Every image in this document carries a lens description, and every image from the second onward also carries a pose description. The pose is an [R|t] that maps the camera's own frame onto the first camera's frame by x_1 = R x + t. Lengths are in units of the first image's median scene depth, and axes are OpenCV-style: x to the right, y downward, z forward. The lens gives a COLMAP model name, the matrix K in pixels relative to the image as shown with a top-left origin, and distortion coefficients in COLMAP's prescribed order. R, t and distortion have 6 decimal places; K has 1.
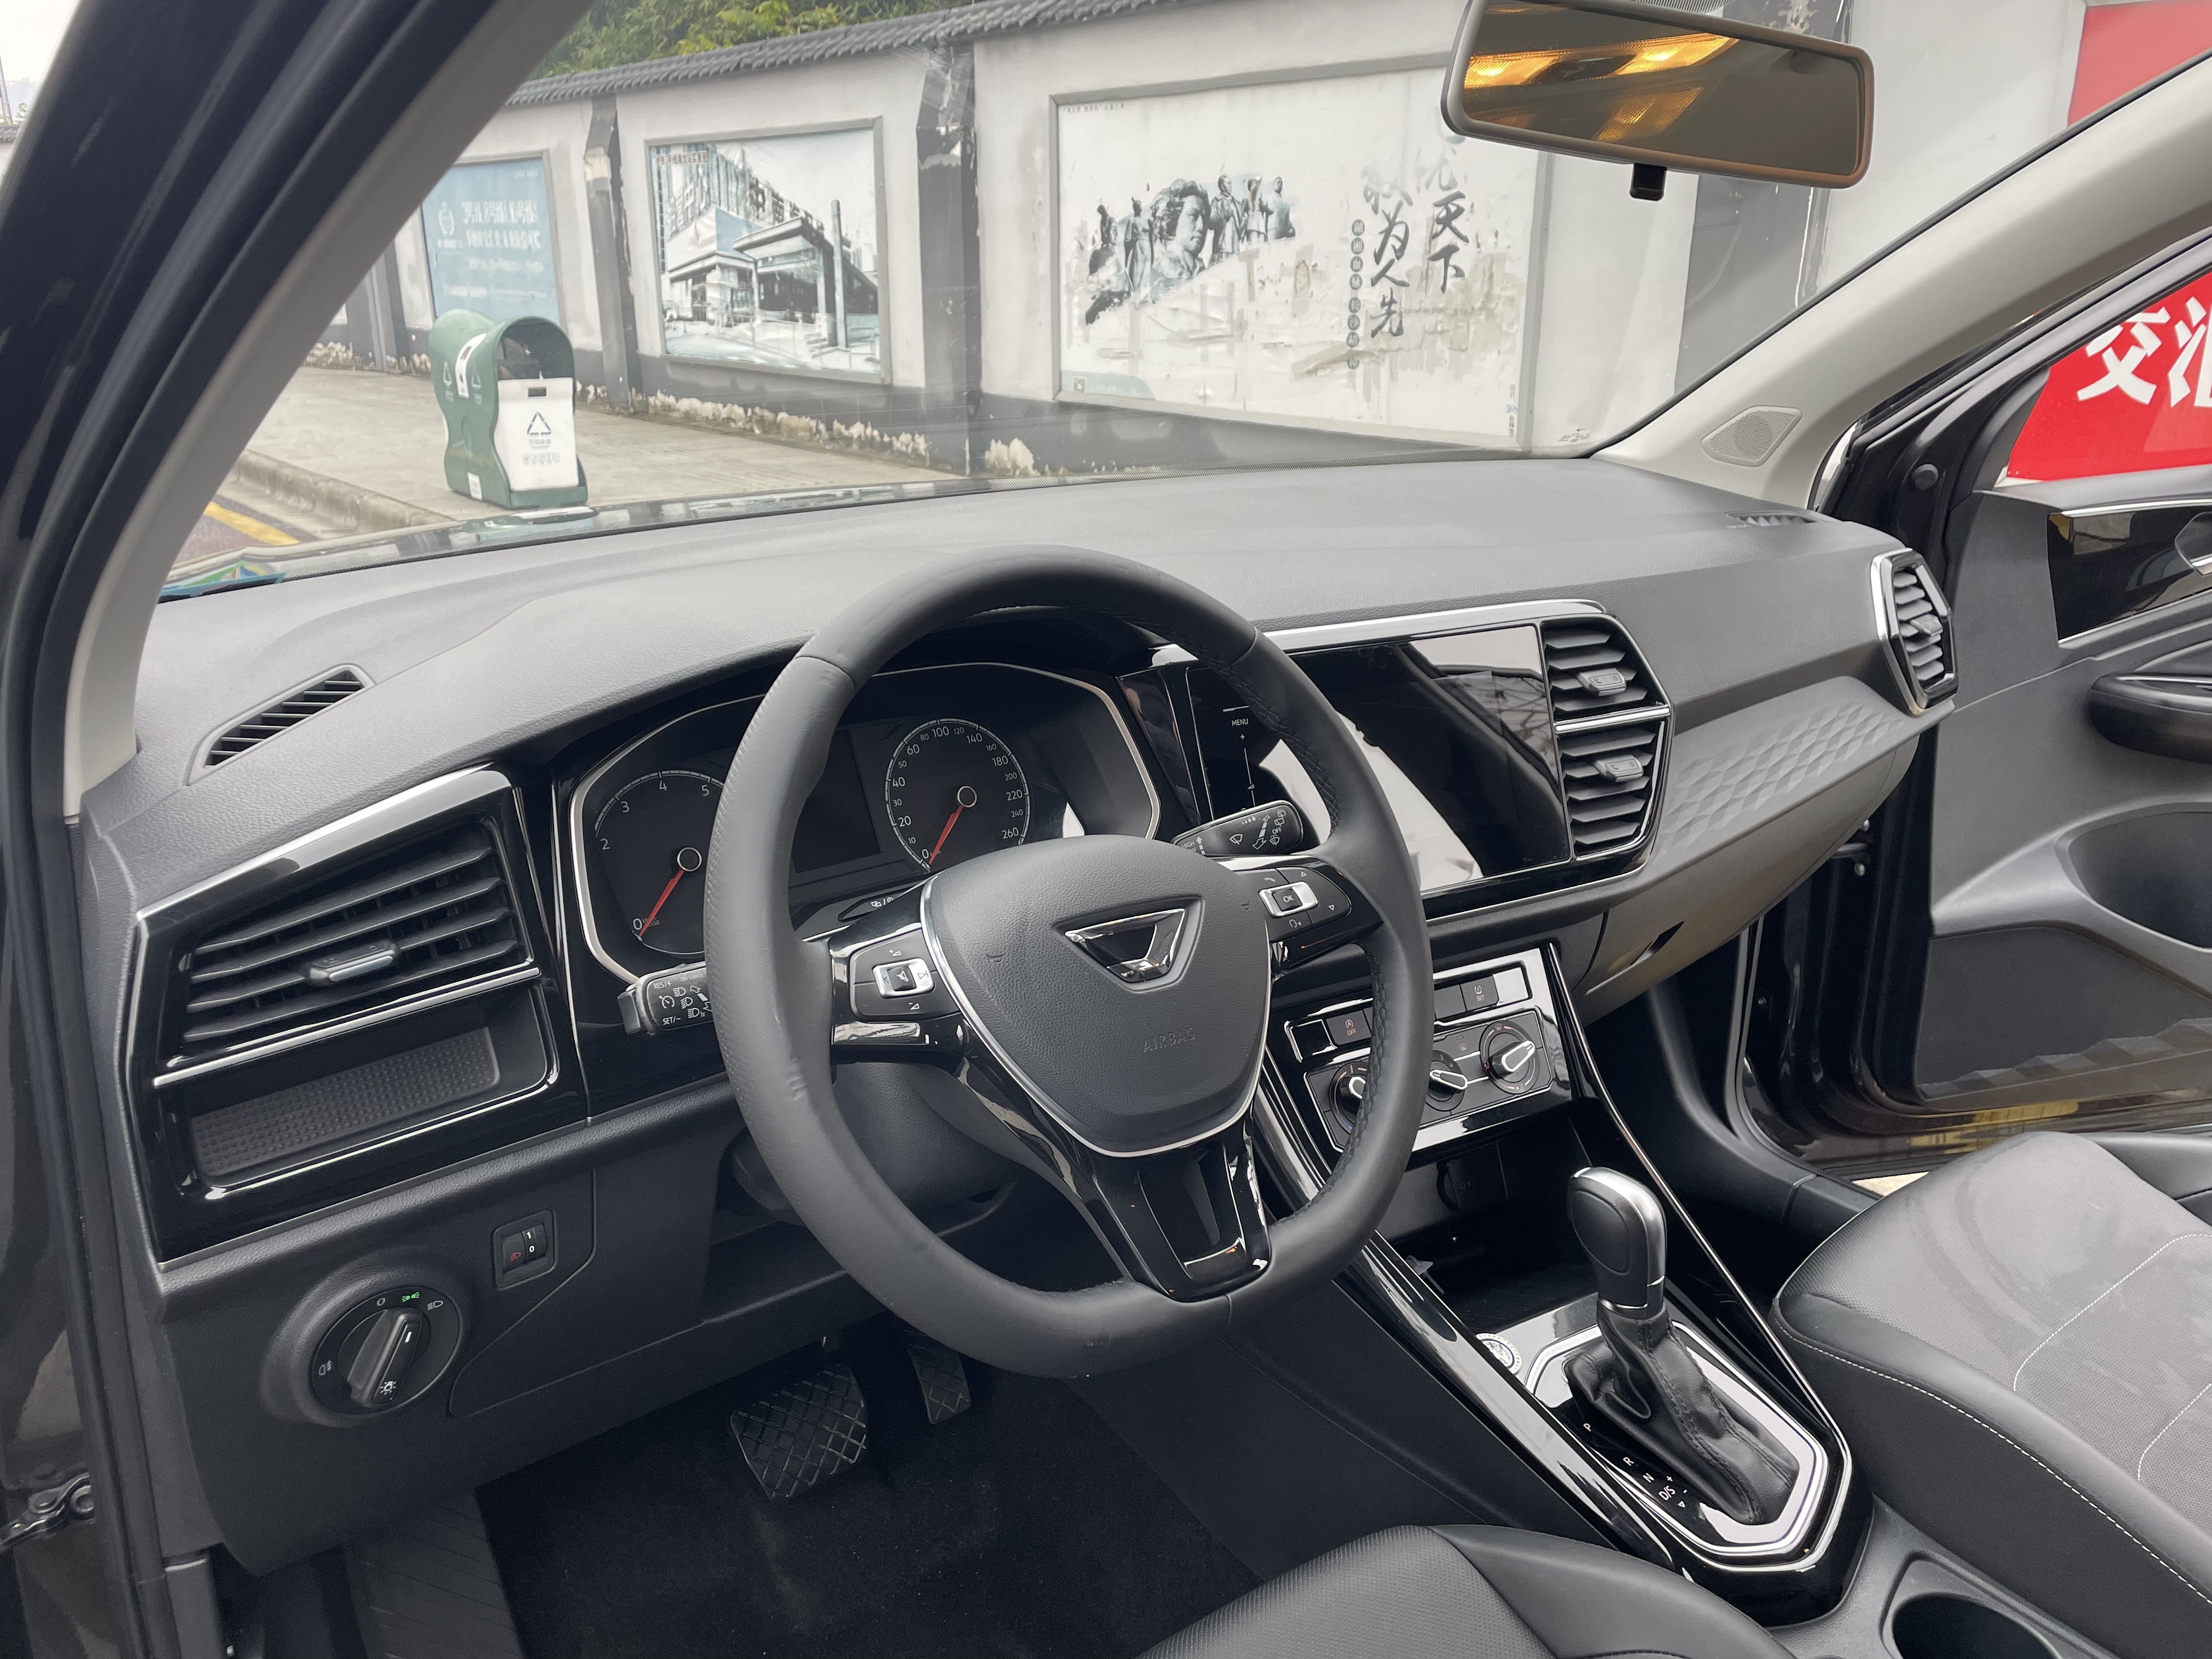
lens RADIAL K [[1667.6, 0, 1102.7], [0, 1667.6, 816.5], [0, 0, 1]] dist [0.080720, -0.101009]
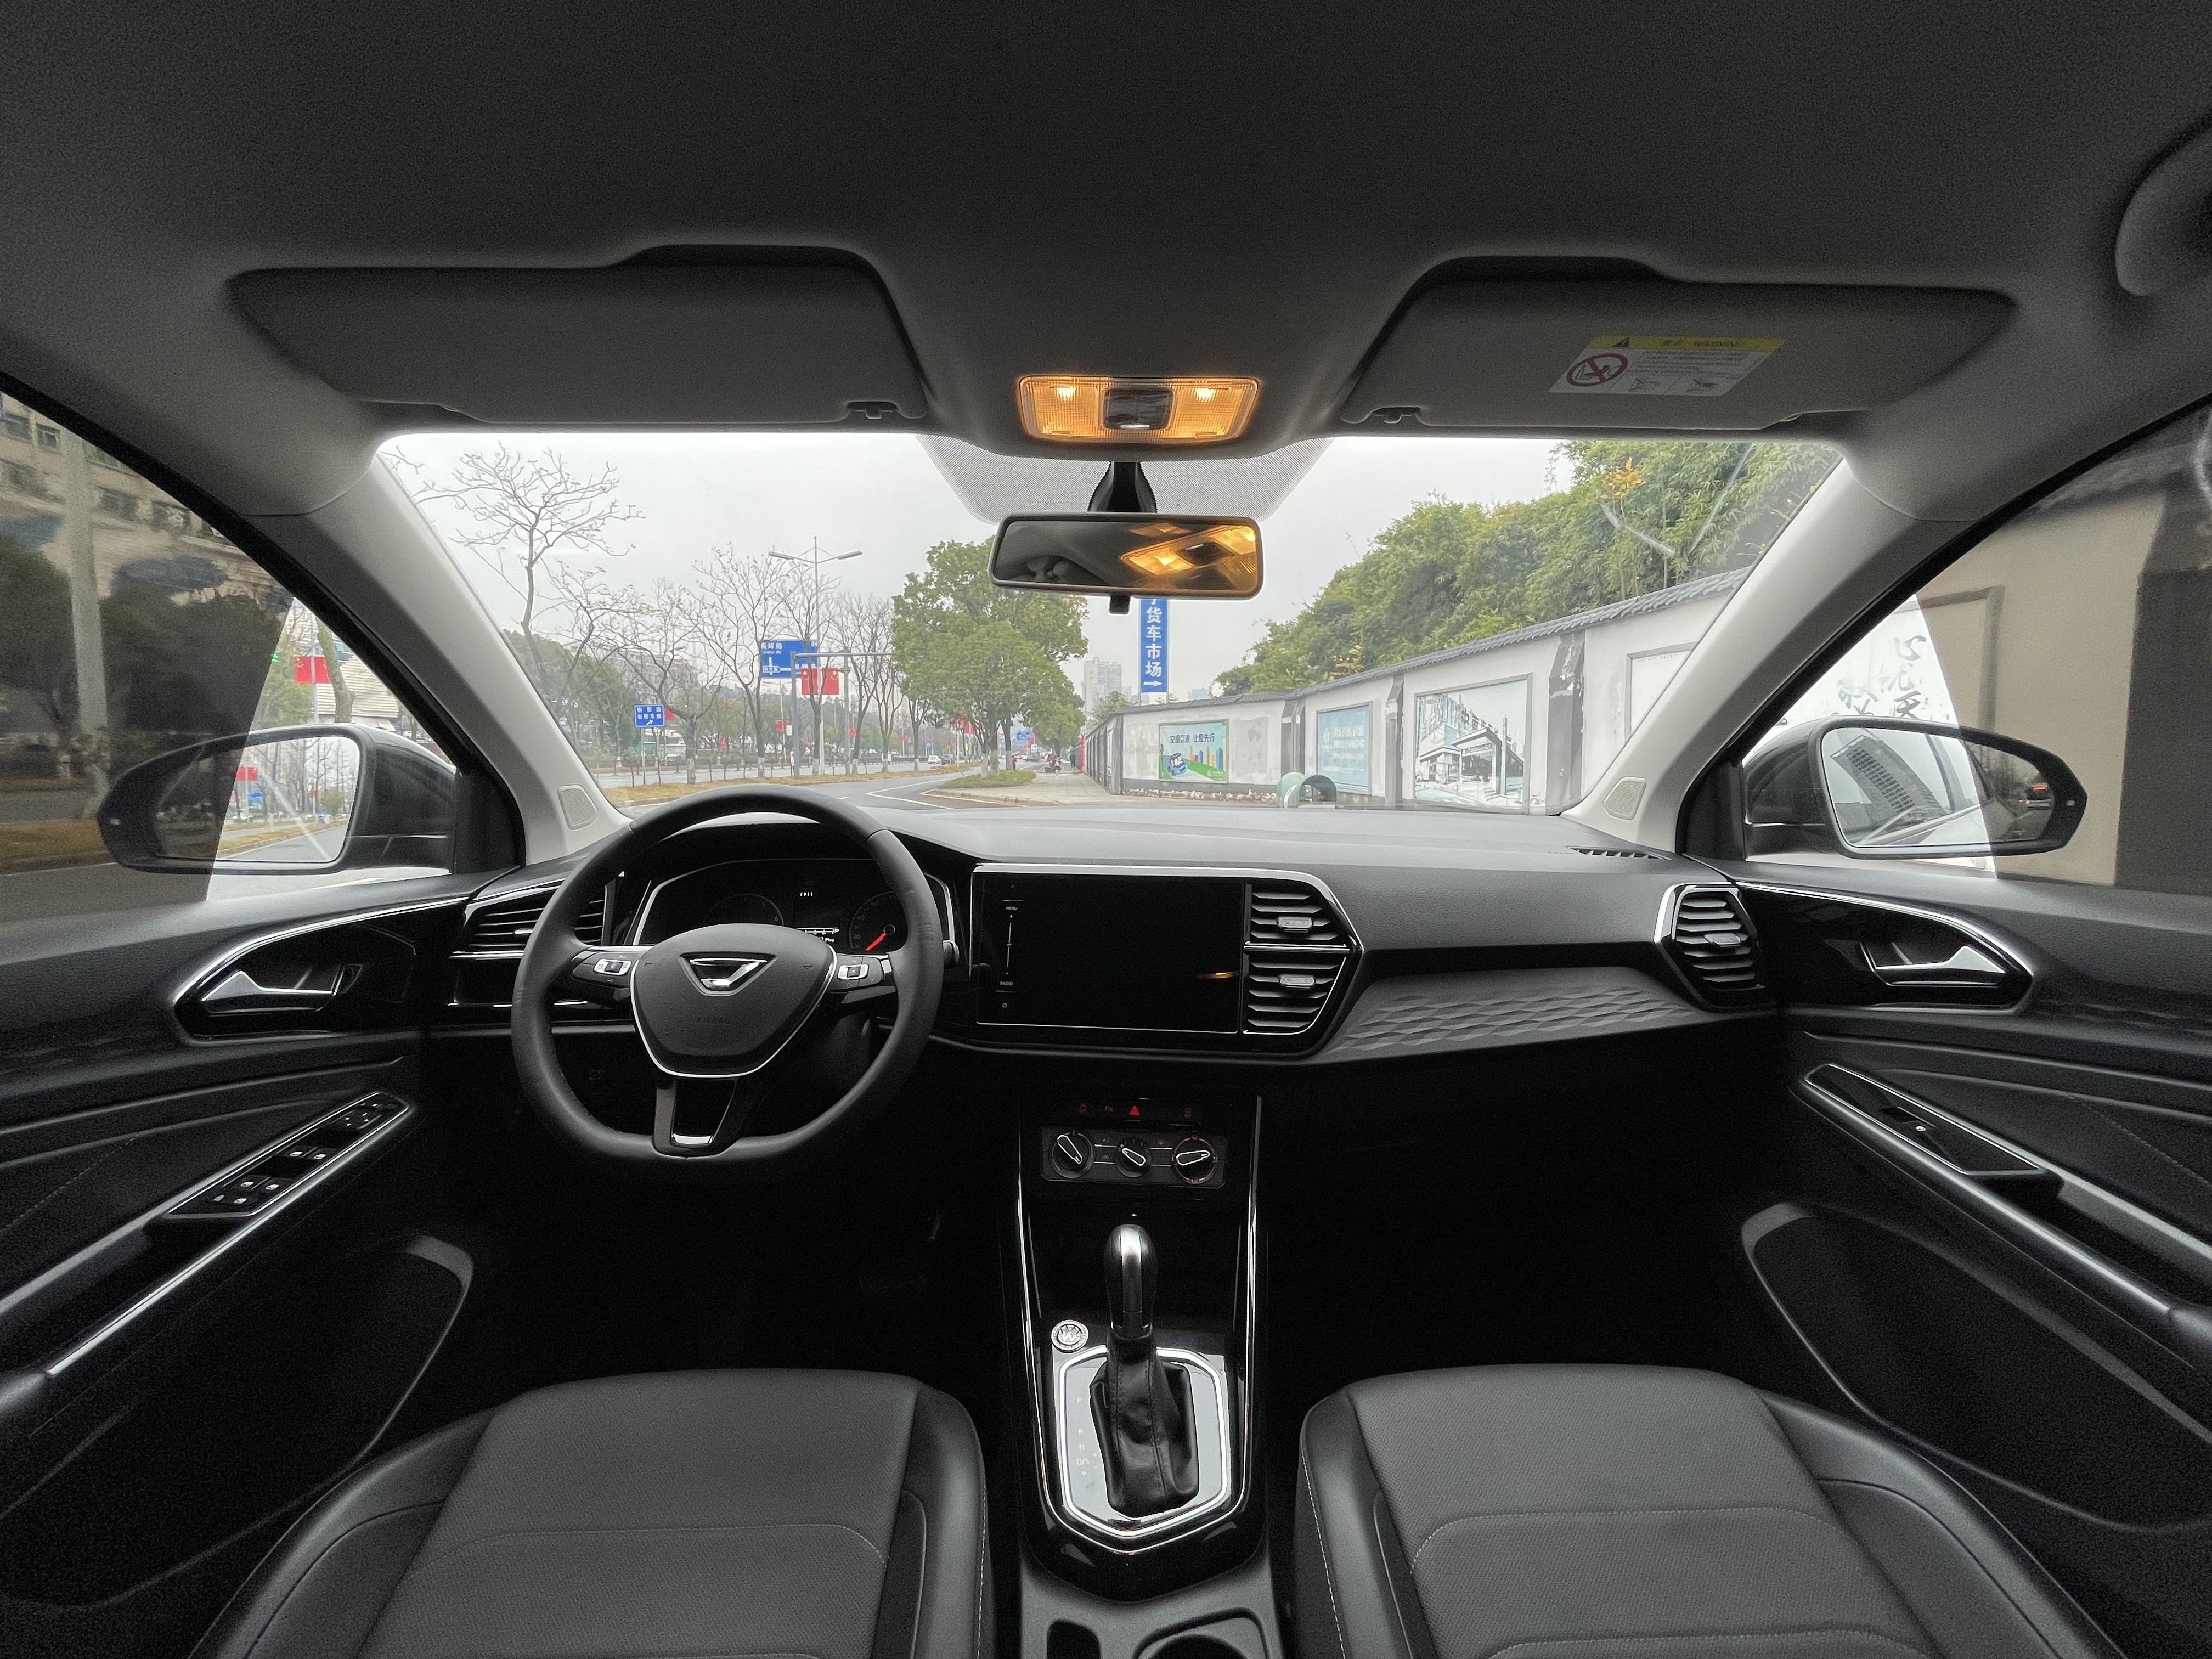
lens RADIAL K [[895.3, 0, 1107.1], [0, 895.3, 823.7], [0, 0, 1]] dist [-0.003367, 0.000551]
pose [[0.803350, 0.034734, -0.594493, 0.093790], [-0.178729, 0.966337, -0.185061, 0.001920], [0.568053, 0.254922, 0.782515, 0.035226]]
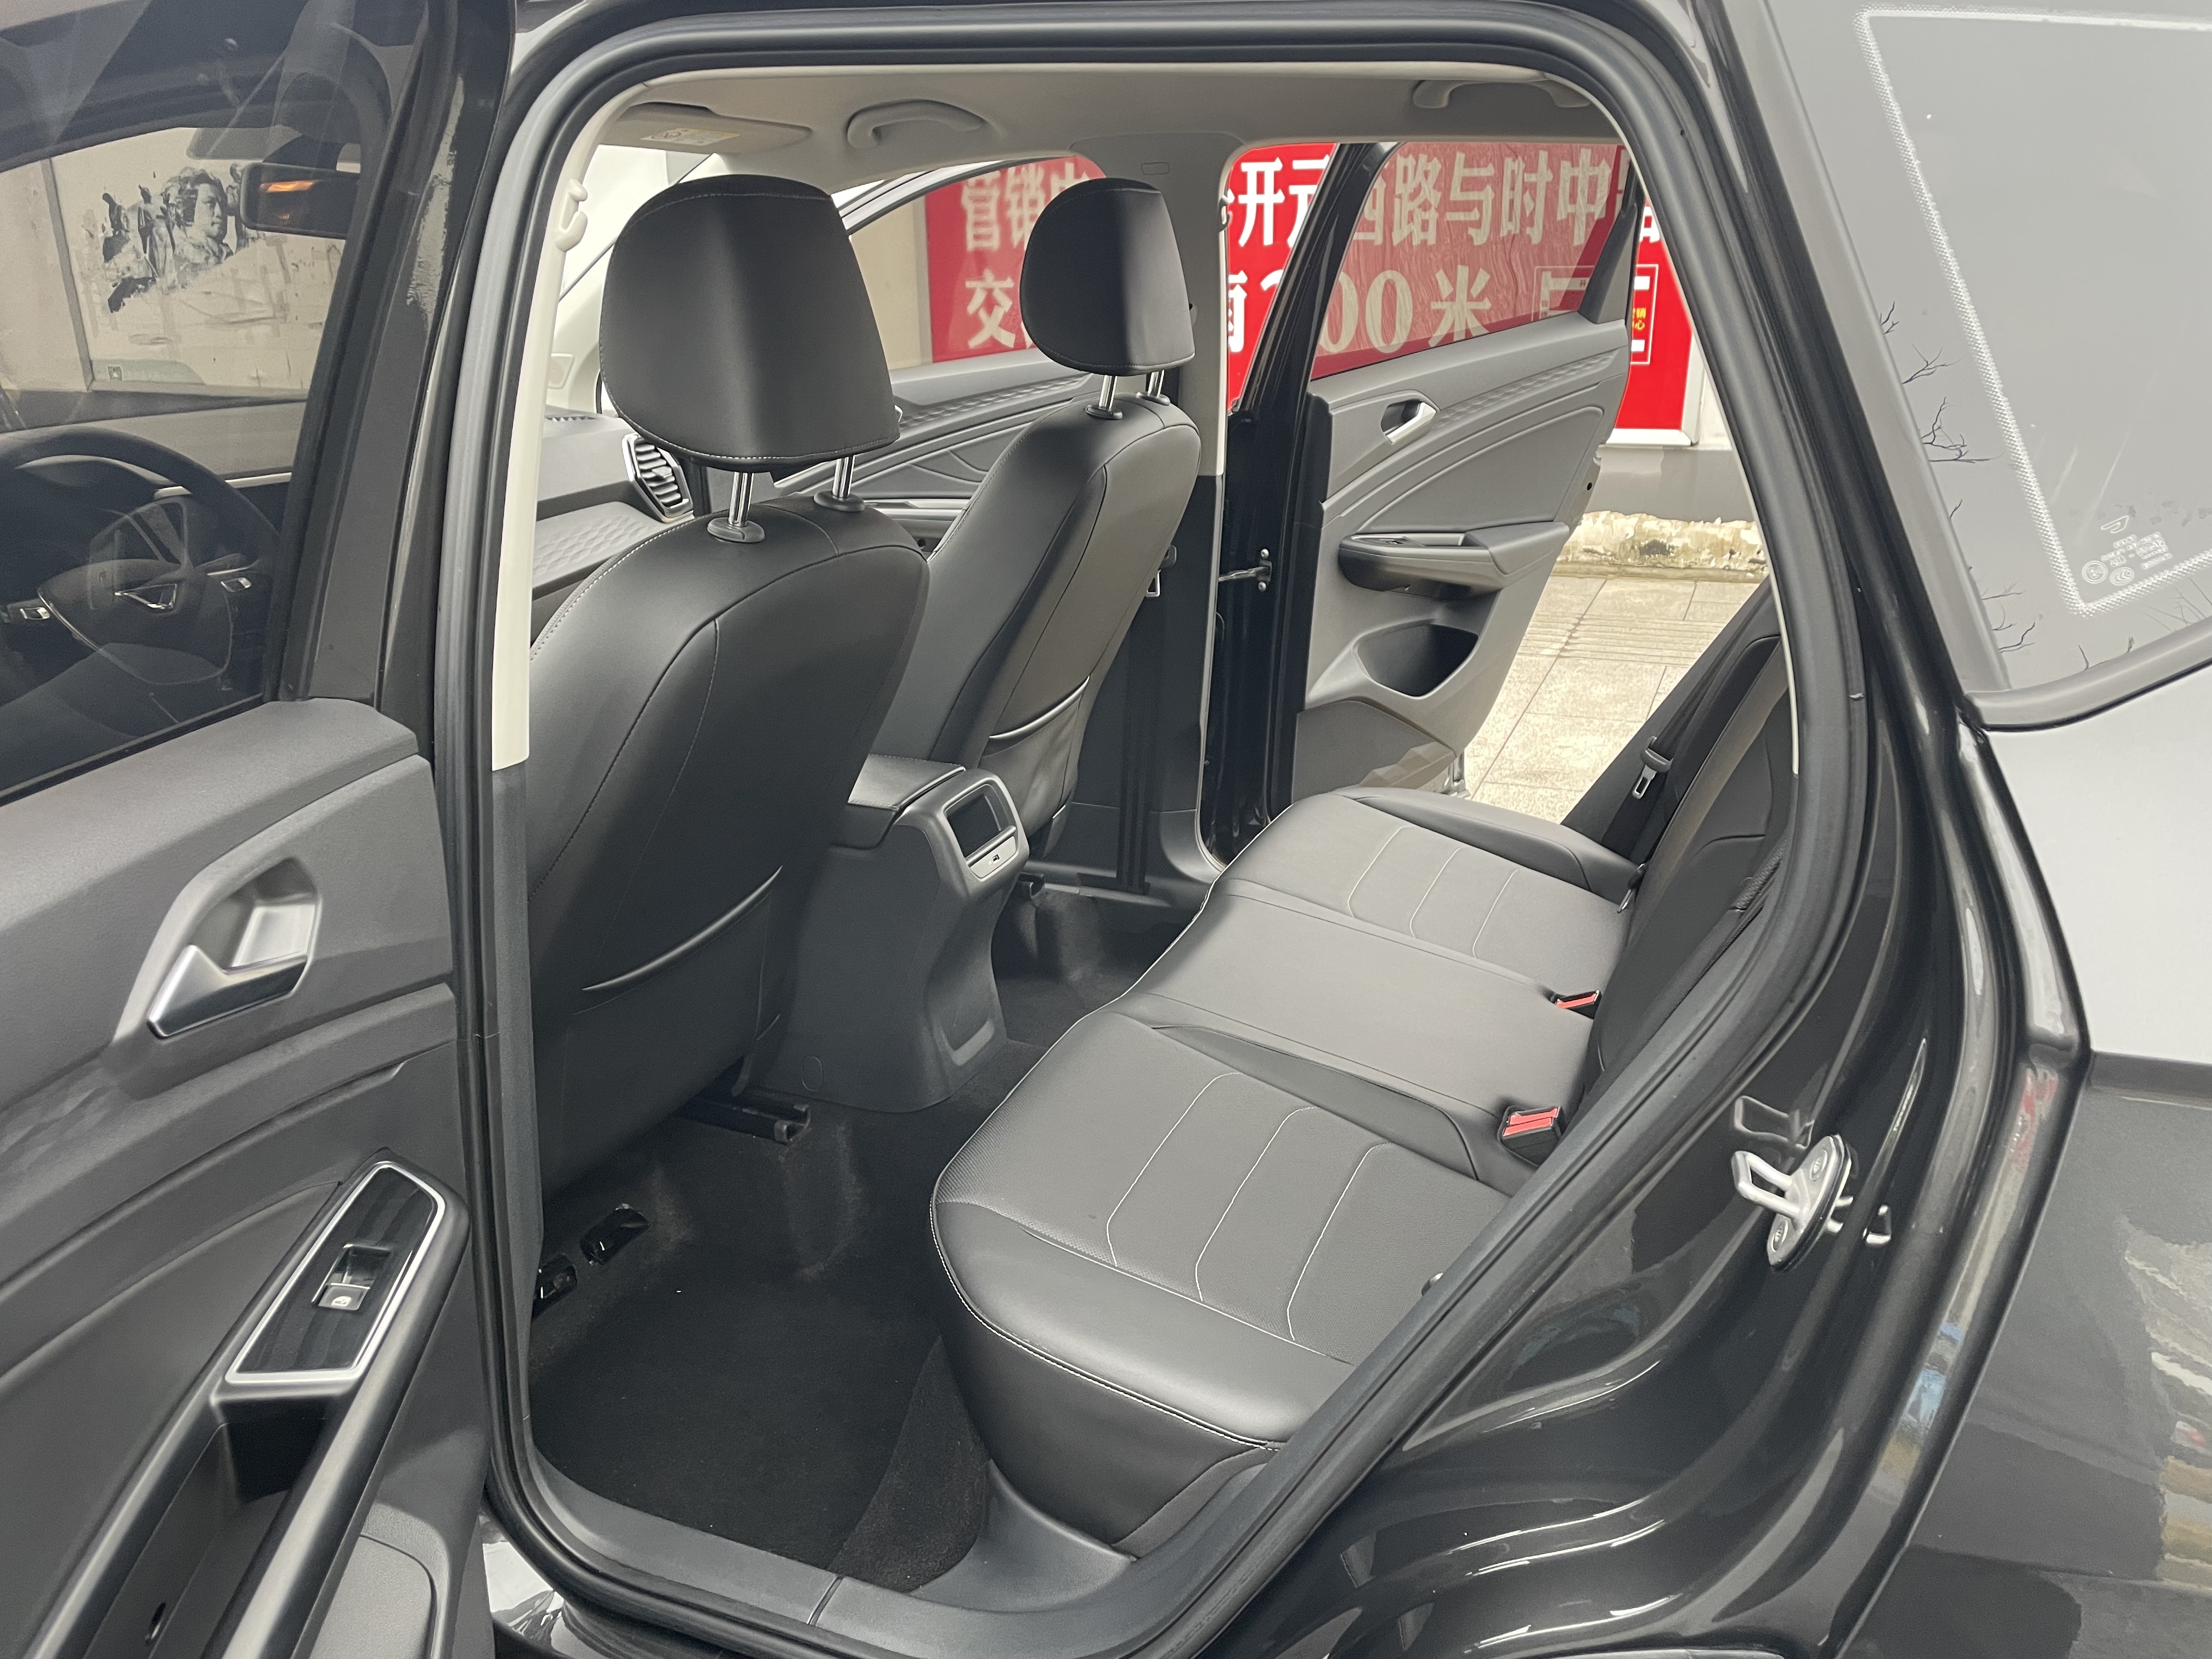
lens RADIAL K [[1667.6, 0, 1099.4], [0, 1667.6, 793.0], [0, 0, 1]] dist [0.080720, -0.101009]
pose [[0.878513, -0.164904, 0.448354, 0.007761], [0.166089, 0.985417, 0.036997, 0.046482], [-0.447917, 0.041965, 0.893090, -0.141252]]
